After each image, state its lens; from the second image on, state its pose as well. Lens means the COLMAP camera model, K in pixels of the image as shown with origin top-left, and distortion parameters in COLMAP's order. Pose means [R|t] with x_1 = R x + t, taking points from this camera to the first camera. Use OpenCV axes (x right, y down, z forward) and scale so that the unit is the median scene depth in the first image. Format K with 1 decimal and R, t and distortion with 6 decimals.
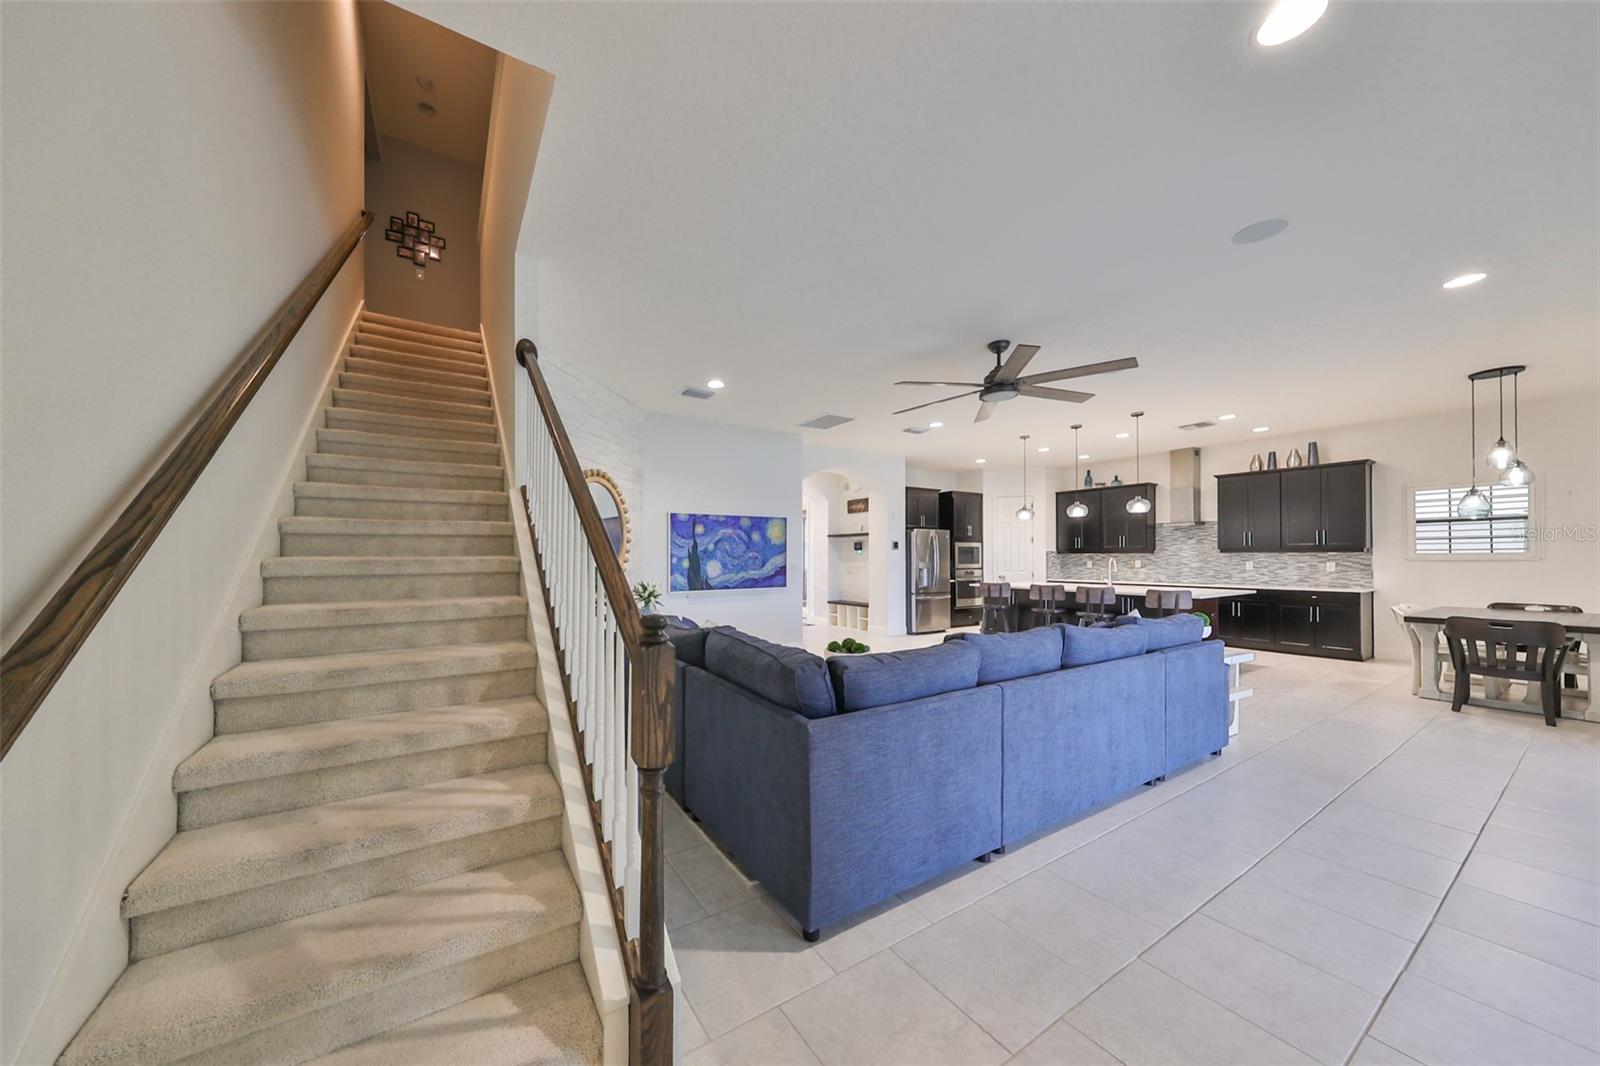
lens RADIAL K [[520.2, 0, 737.4], [0, 520.2, 555.7], [0, 0, 1]] dist [-0.000192, -0.000058]
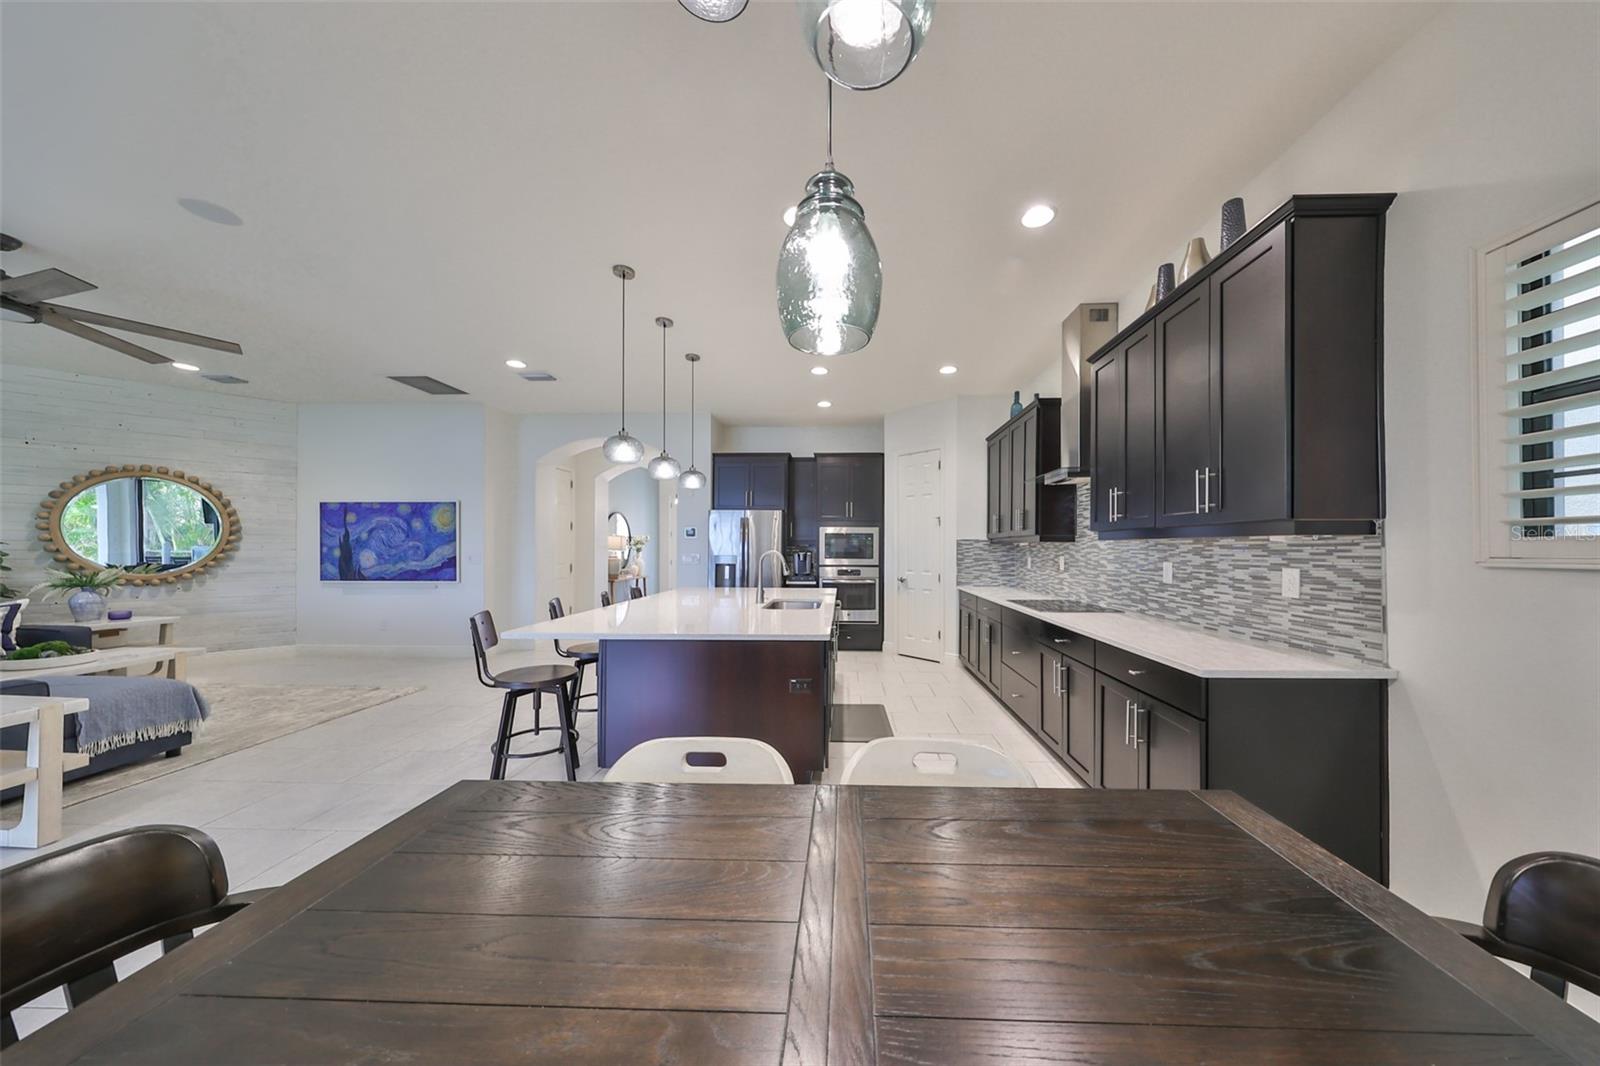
lens RADIAL K [[492.7, 0, 803.8], [0, 492.7, 545.4], [0, 0, 1]] dist [-0.000752, 0.000028]
pose [[0.854432, 0.001200, -0.519563, 1.045776], [-0.003244, 0.999990, -0.003025, 0.000613], [0.519554, 0.004270, 0.854427, 0.605373]]
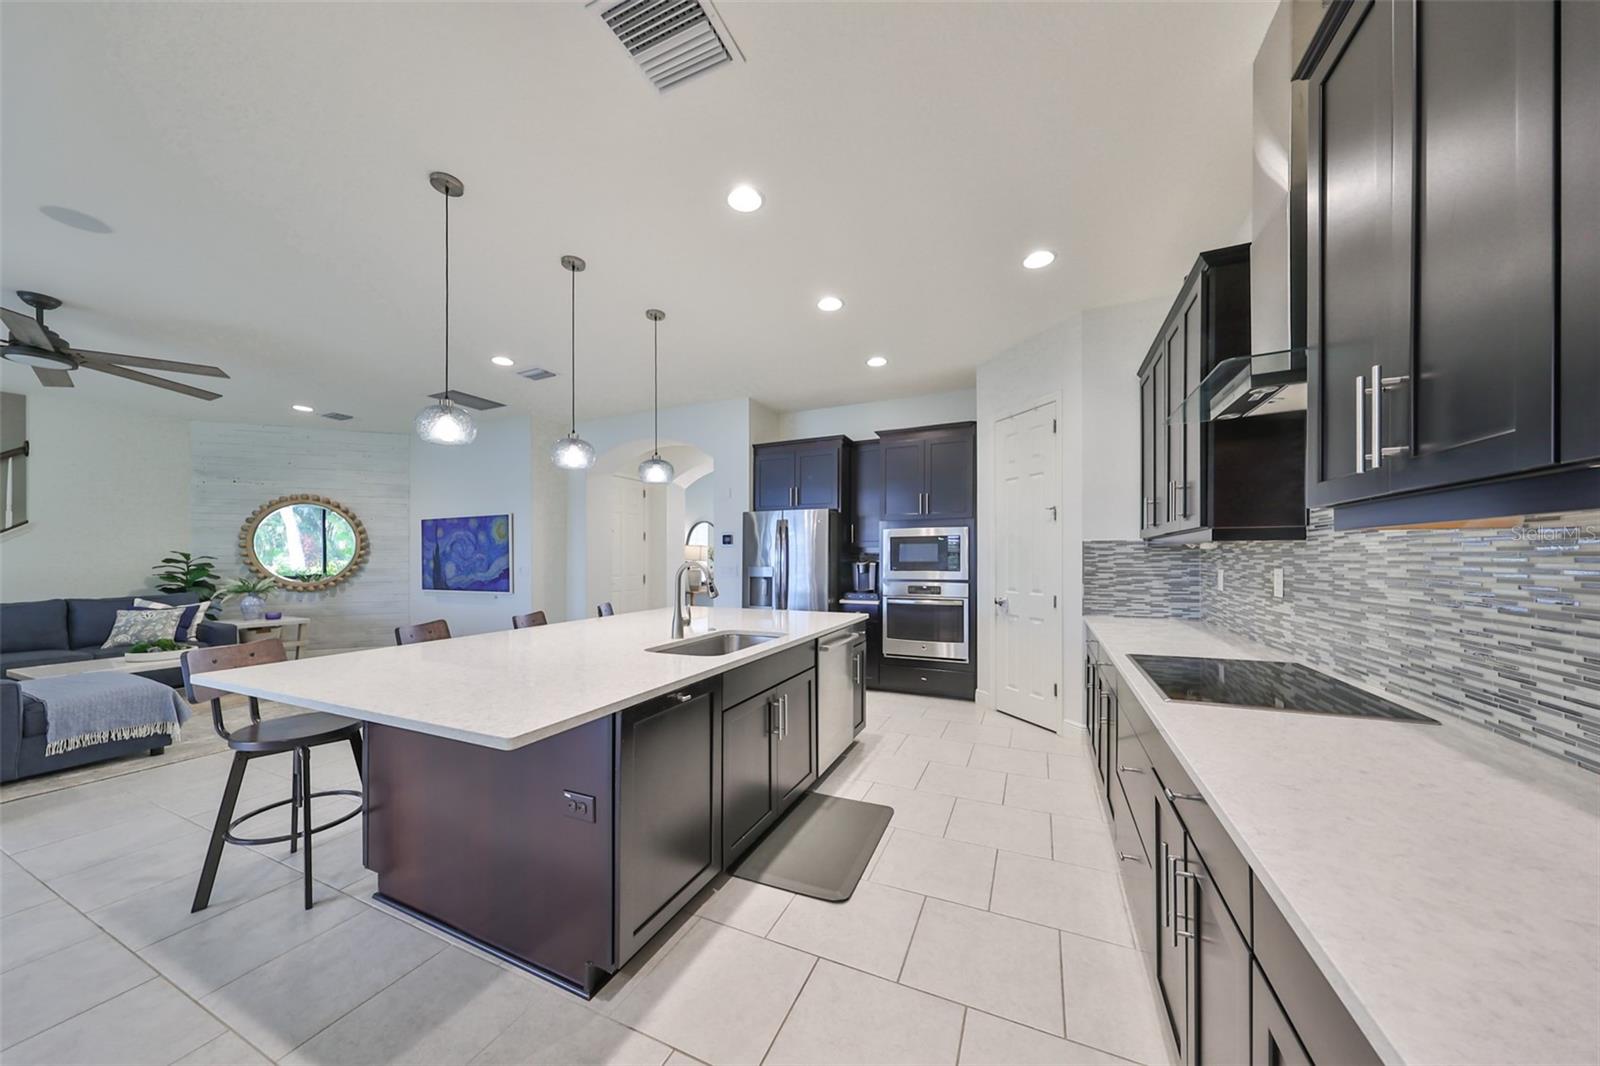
lens RADIAL K [[503.7, 0, 761.5], [0, 503.7, 555.7], [0, 0, 1]] dist [0.005419, 0.000035]
pose [[0.586659, -0.005049, -0.809818, 1.067955], [0.005442, 0.999983, -0.002292, 0.001949], [0.809816, -0.003062, 0.586676, 0.858840]]
